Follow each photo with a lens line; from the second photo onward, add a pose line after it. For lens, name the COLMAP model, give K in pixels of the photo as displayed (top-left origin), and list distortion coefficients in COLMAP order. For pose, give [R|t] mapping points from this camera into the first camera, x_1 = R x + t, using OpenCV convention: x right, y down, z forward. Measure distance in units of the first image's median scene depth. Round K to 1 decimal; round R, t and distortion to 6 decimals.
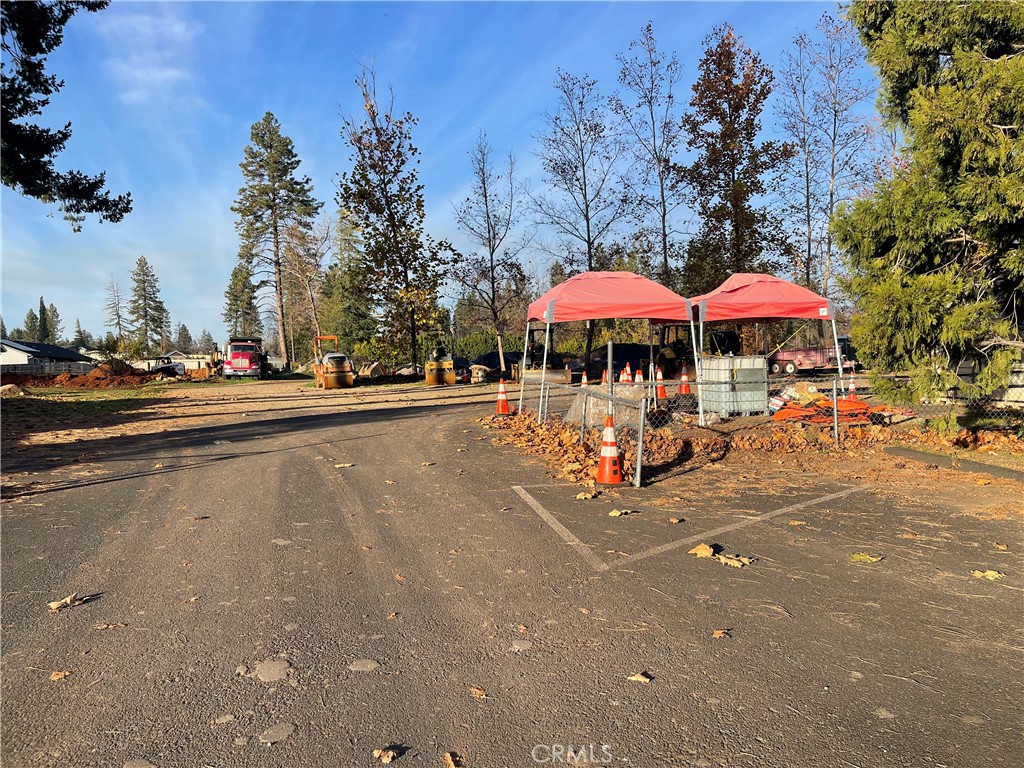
lens RADIAL K [[776.6, 0, 517.5], [0, 776.6, 382.5], [0, 0, 1]] dist [0.079870, -0.096148]
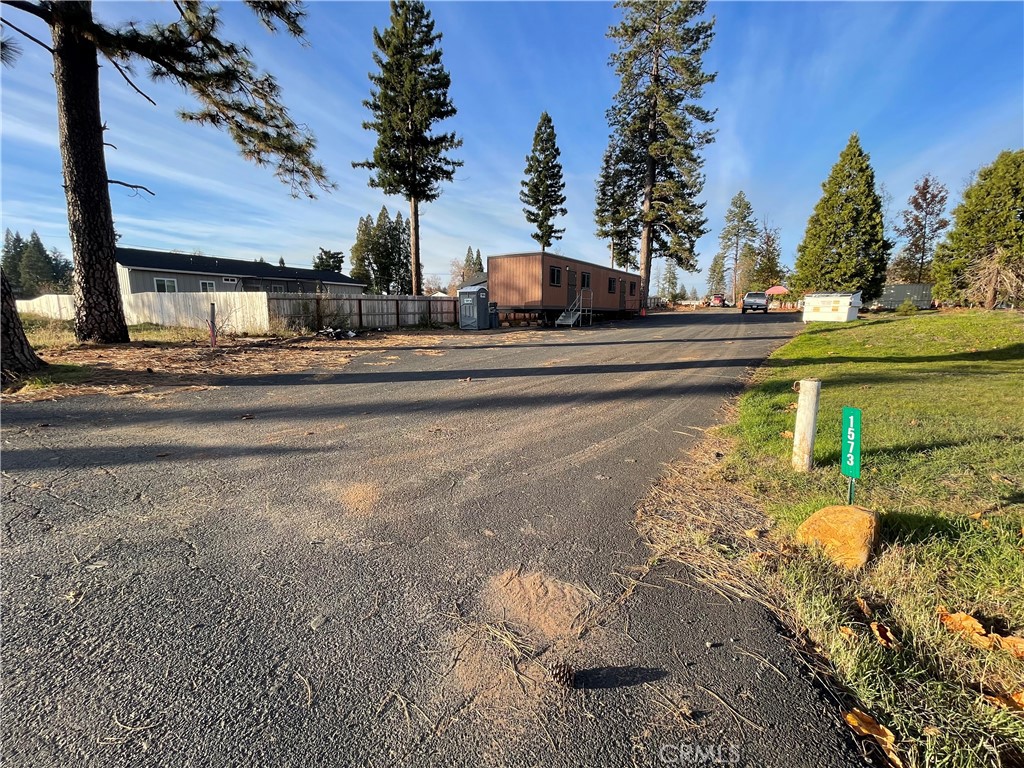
lens RADIAL K [[436.4, 0, 509.7], [0, 436.4, 381.0], [0, 0, 1]] dist [0.002101, 0.000833]
pose [[0.720324, 0.142498, -0.678843, 0.412687], [-0.041818, 0.985812, 0.162561, 0.053233], [0.692376, -0.088708, 0.716063, -1.241601]]
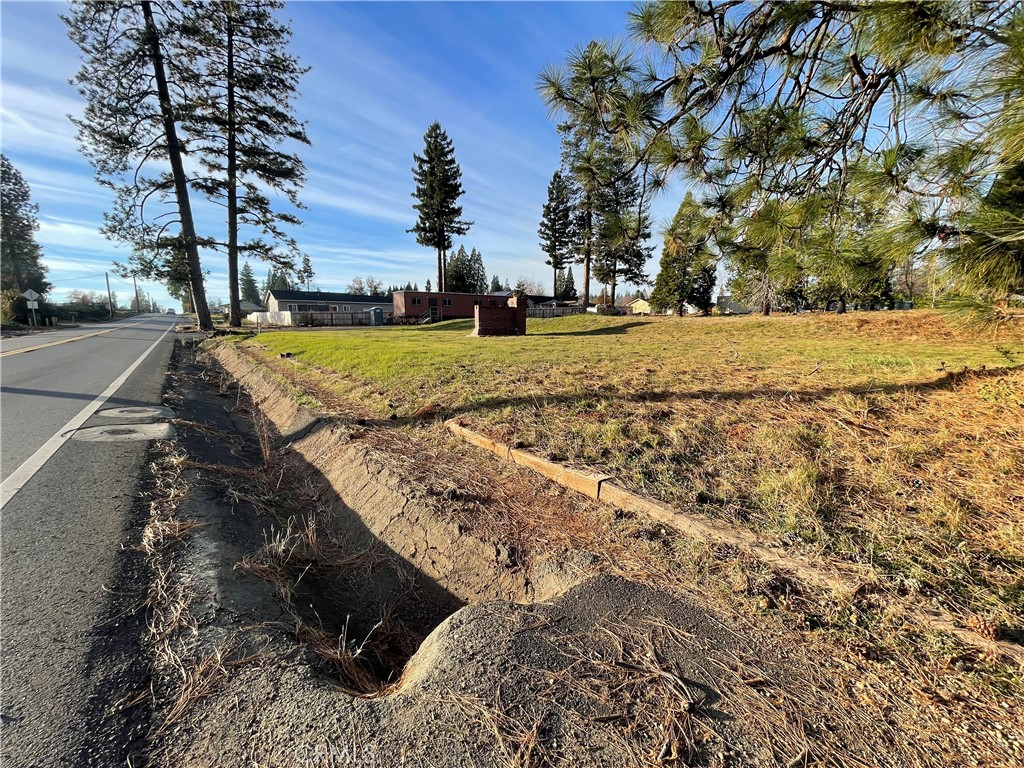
lens RADIAL K [[416.6, 0, 512.0], [0, 416.6, 384.0], [0, 0, 1]] dist [-0.000675, -0.000099]
pose [[0.450325, 0.163777, -0.877715, 1.334897], [-0.029232, 0.985210, 0.168837, 0.030922], [0.892386, -0.050374, 0.448452, -1.063321]]
